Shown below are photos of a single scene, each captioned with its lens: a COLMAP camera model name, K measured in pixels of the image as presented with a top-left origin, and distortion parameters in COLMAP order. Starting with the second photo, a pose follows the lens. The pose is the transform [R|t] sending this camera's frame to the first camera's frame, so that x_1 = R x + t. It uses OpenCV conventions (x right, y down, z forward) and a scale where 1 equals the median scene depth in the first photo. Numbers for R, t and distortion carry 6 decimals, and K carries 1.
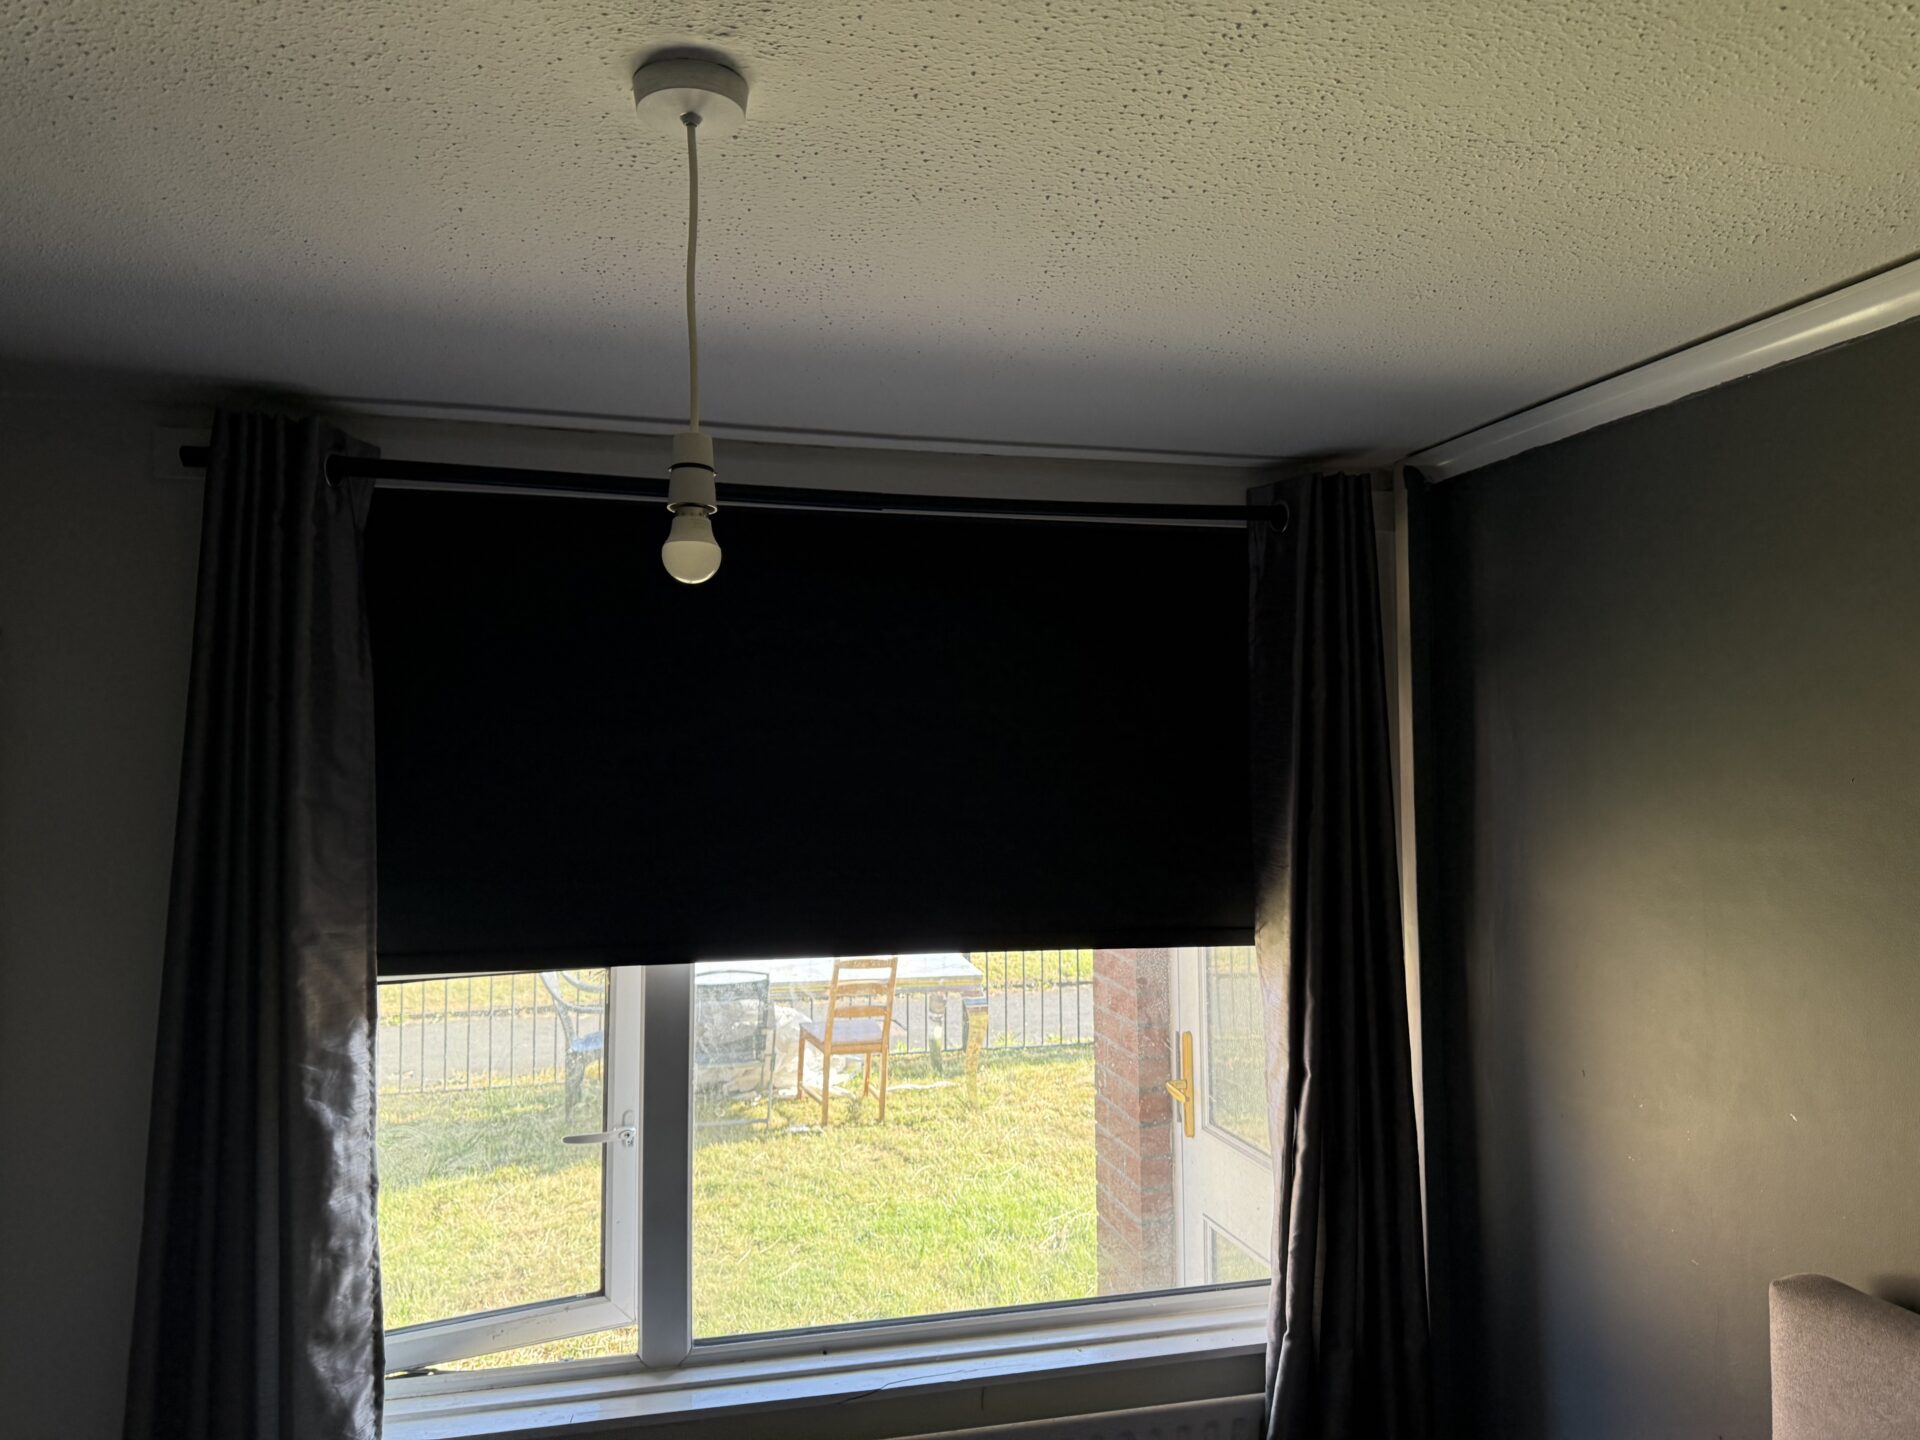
lens RADIAL K [[1362.7, 0, 959.0], [0, 1362.7, 679.5], [0, 0, 1]] dist [-0.014650, -0.004597]
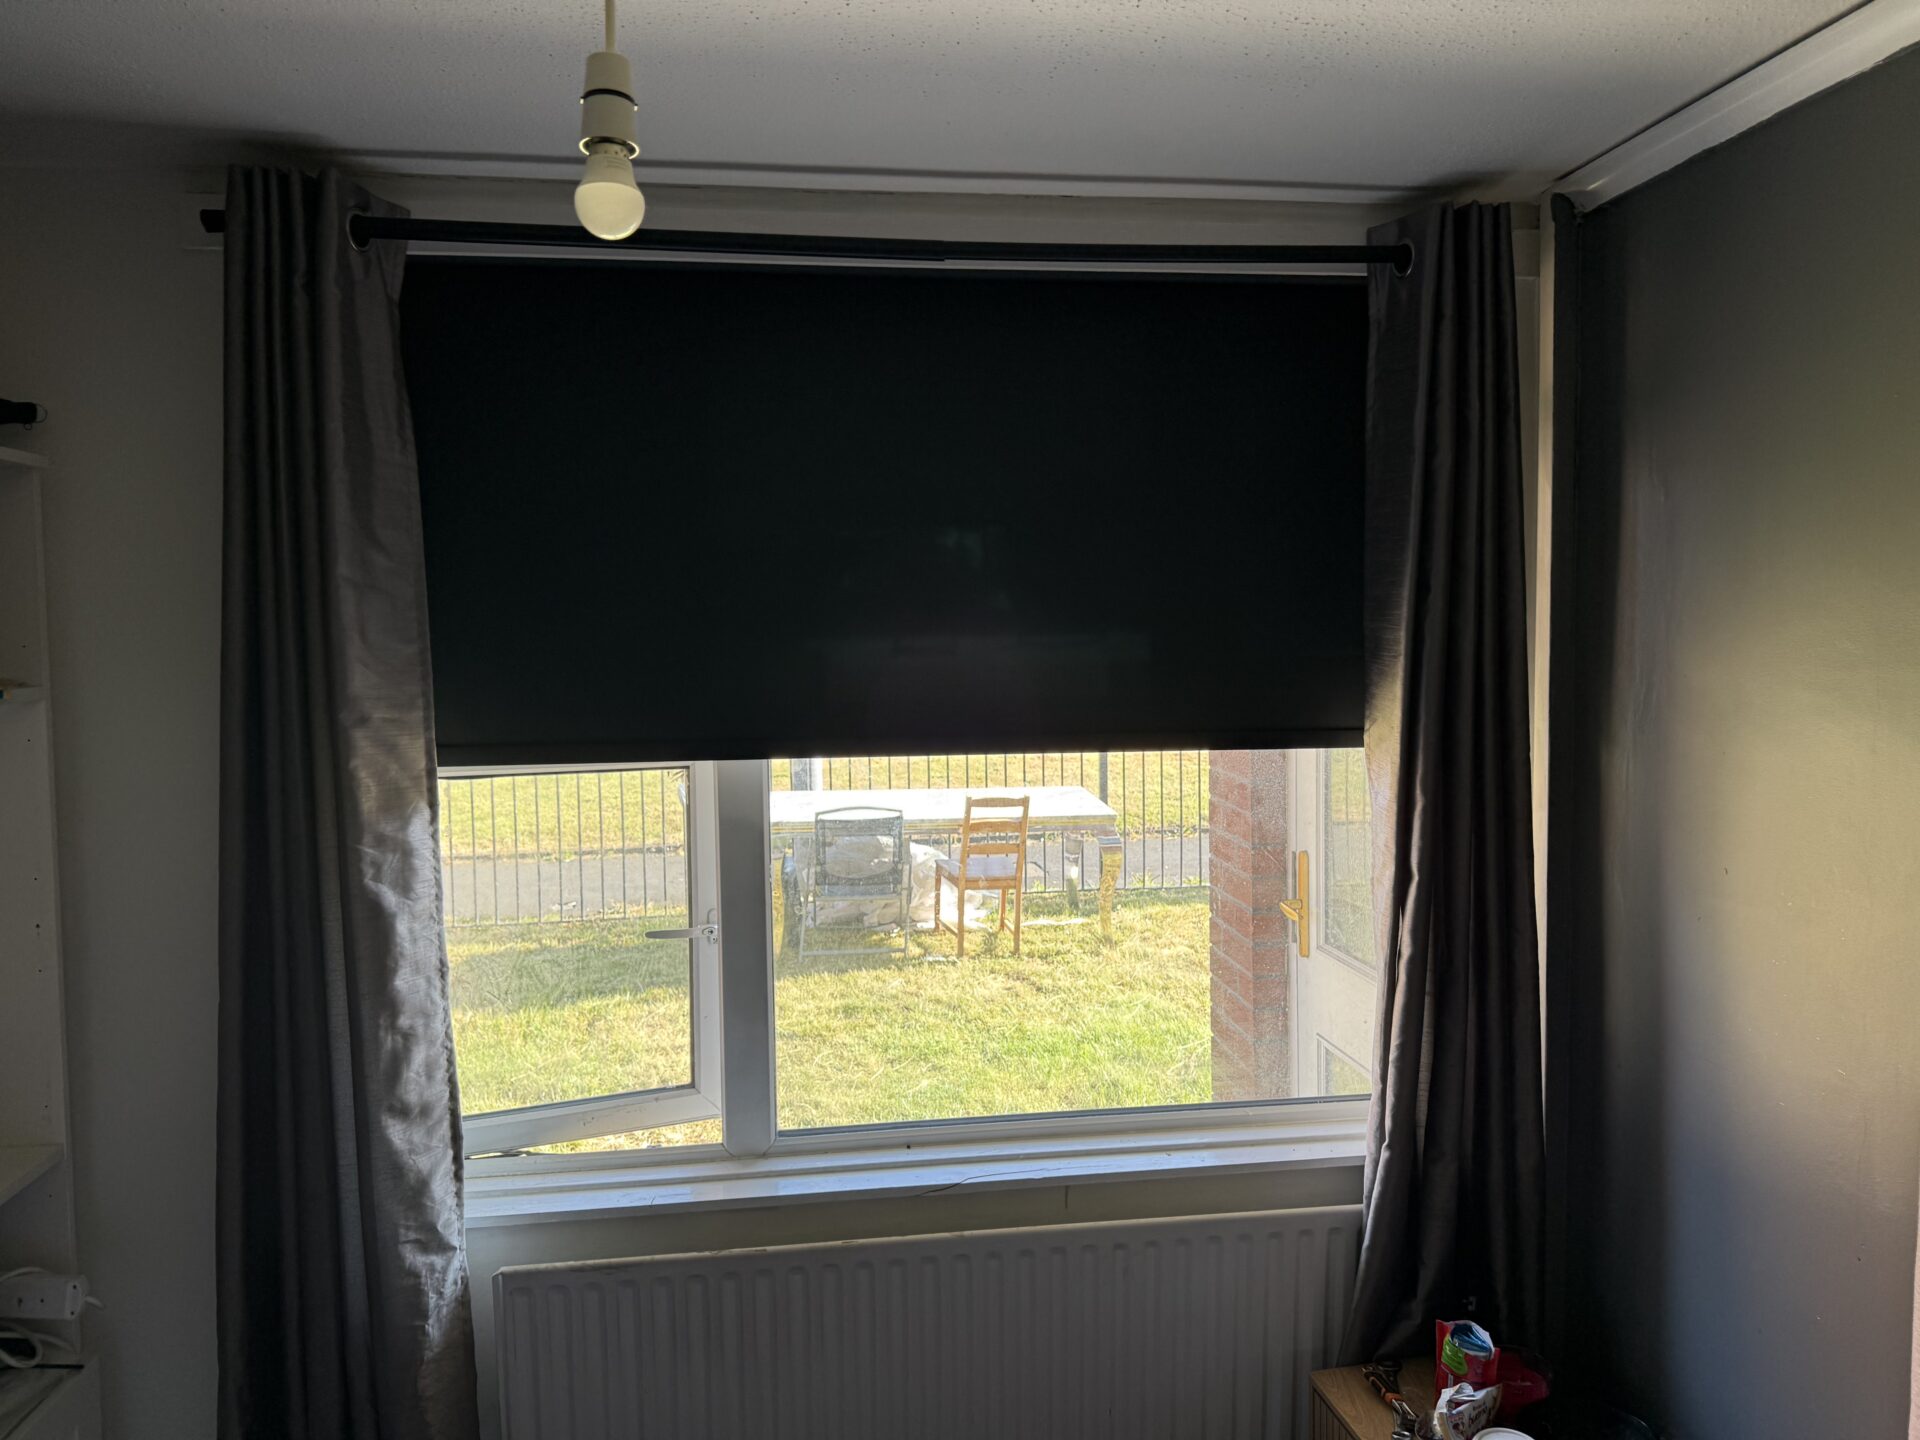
lens RADIAL K [[1339.7, 0, 960.0], [0, 1339.7, 720.0], [0, 0, 1]] dist [0.052392, -0.145581]
pose [[0.993733, -0.001890, -0.111766, 0.049334], [0.016652, 0.991203, 0.131300, 0.057561], [0.110535, -0.132339, 0.985022, 0.076225]]
